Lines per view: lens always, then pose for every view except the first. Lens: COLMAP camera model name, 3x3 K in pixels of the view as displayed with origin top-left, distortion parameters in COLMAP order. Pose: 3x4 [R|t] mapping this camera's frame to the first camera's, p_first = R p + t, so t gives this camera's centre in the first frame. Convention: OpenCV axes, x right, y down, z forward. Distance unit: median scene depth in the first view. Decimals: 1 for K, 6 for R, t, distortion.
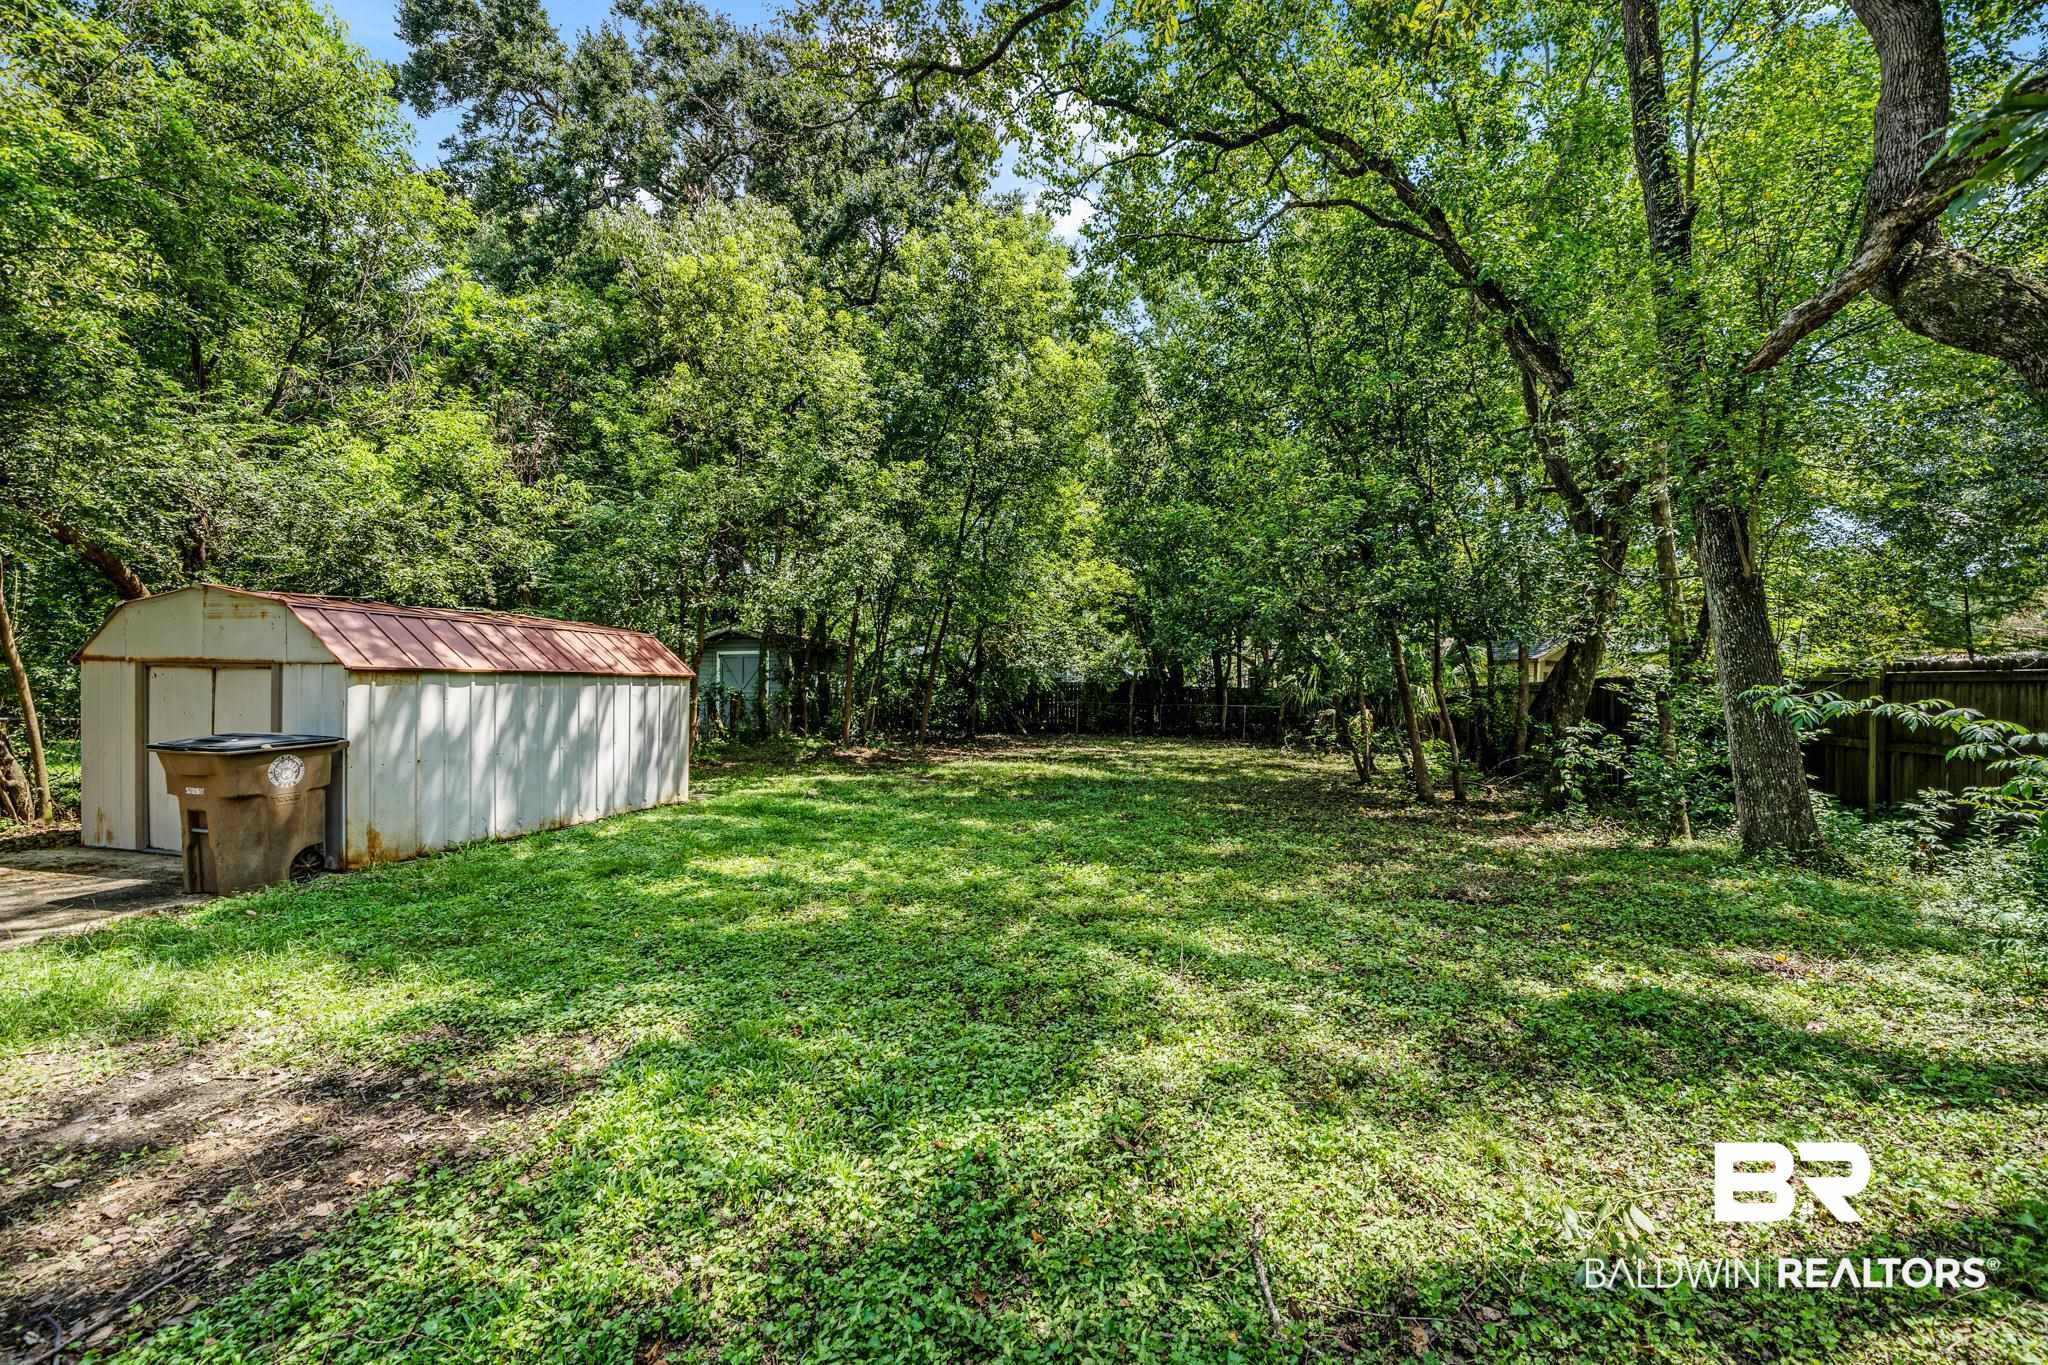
lens RADIAL K [[796.7, 0, 1029.6], [0, 796.7, 698.1], [0, 0, 1]] dist [-0.001369, -0.000708]
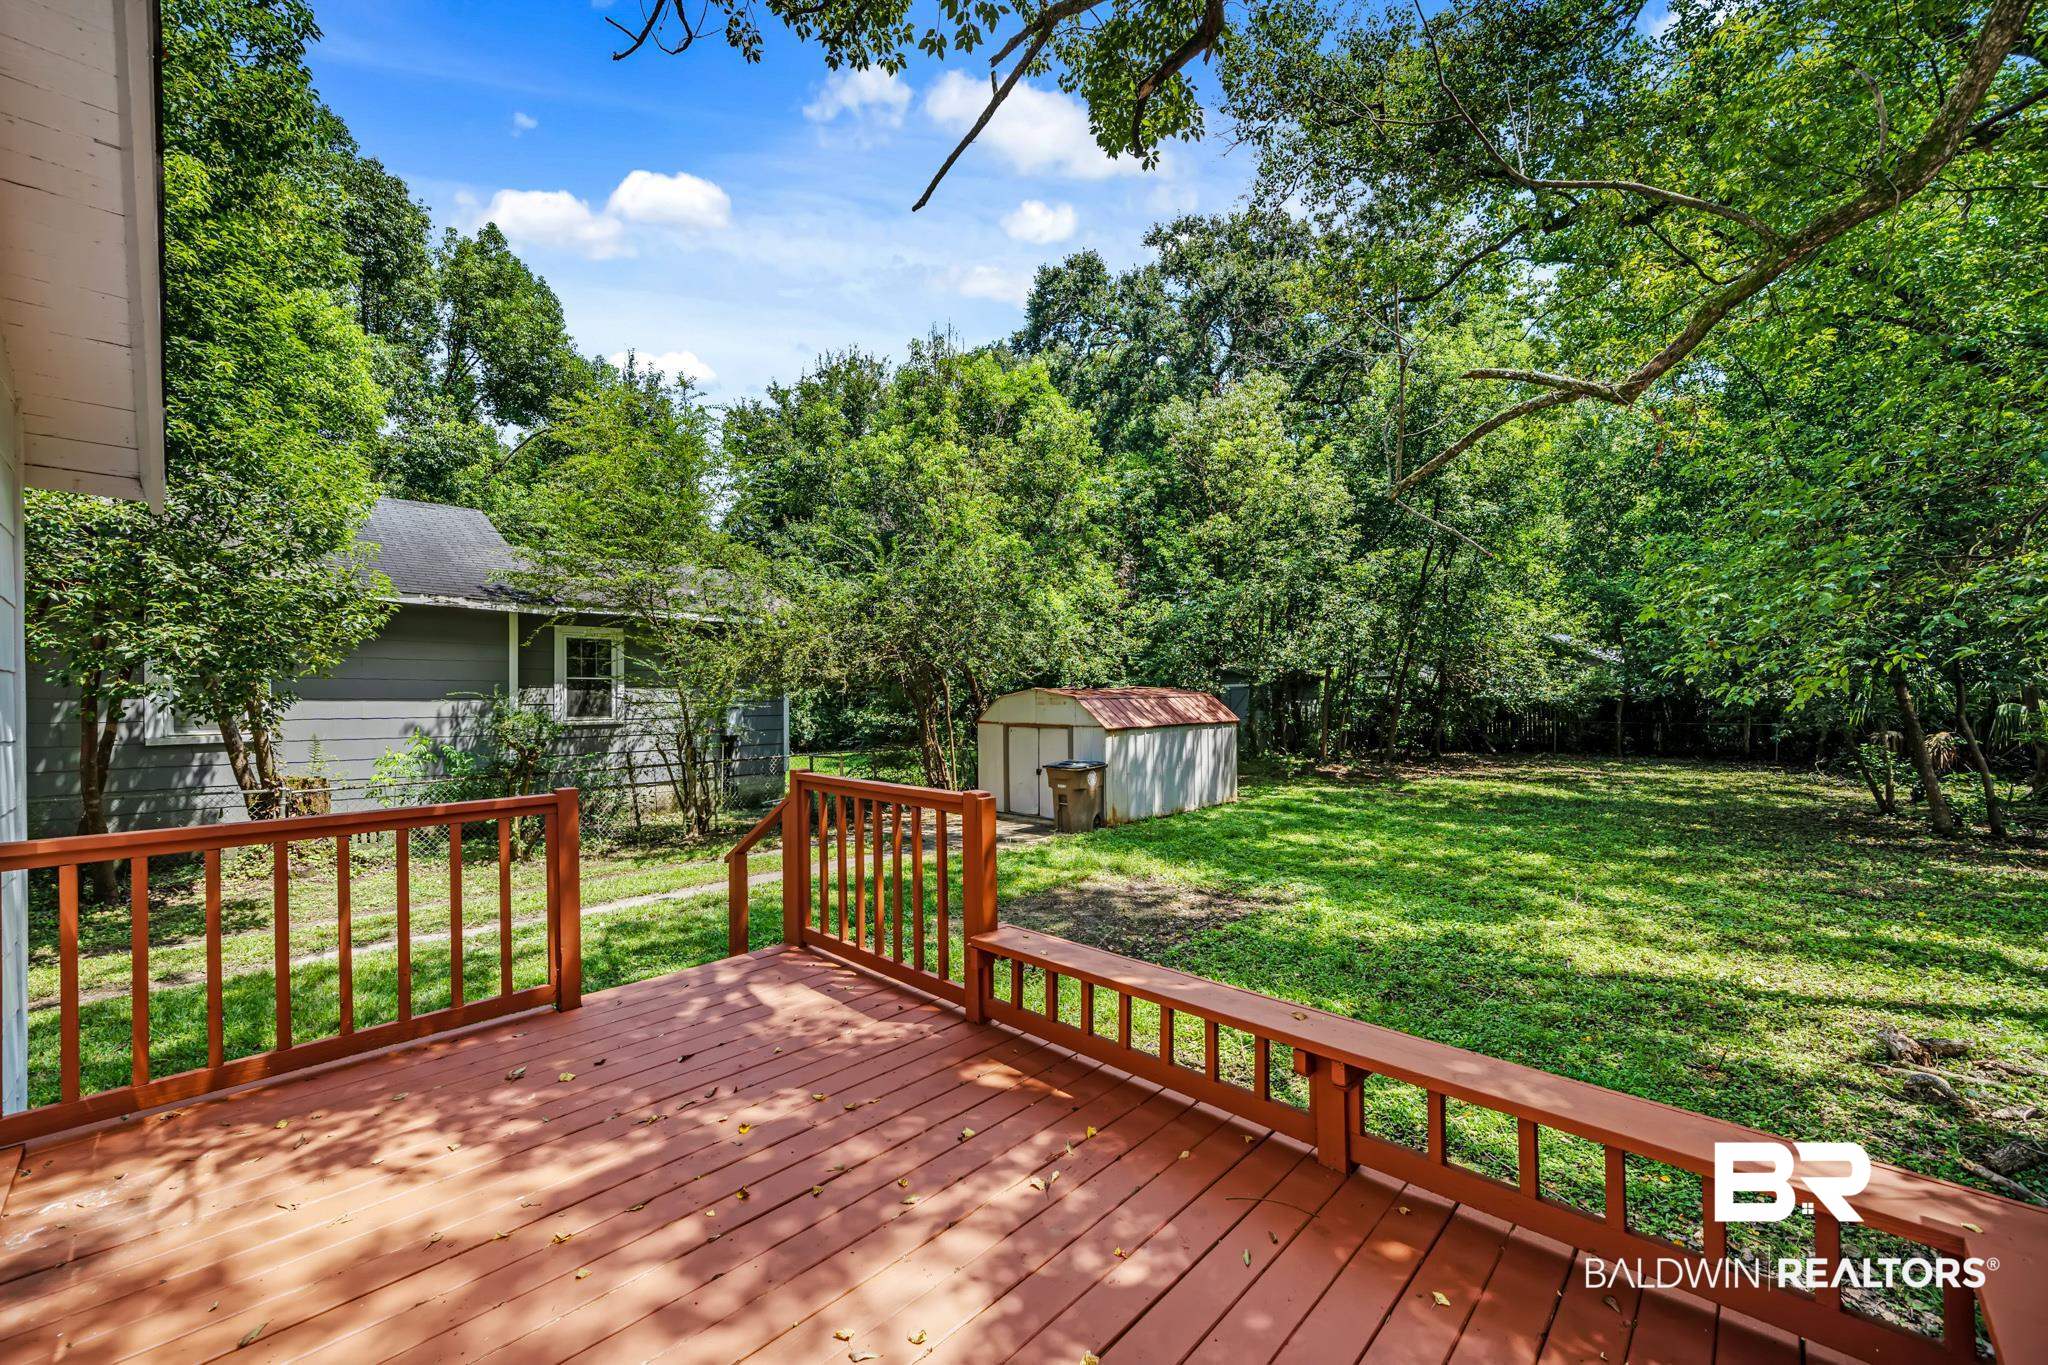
lens RADIAL K [[796.7, 0, 1029.6], [0, 796.7, 698.1], [0, 0, 1]] dist [-0.001369, -0.000708]
pose [[0.857735, -0.024564, -0.513505, 0.022365], [0.018328, 0.999684, -0.017206, -0.047889], [0.513765, 0.005347, 0.857914, -0.492112]]
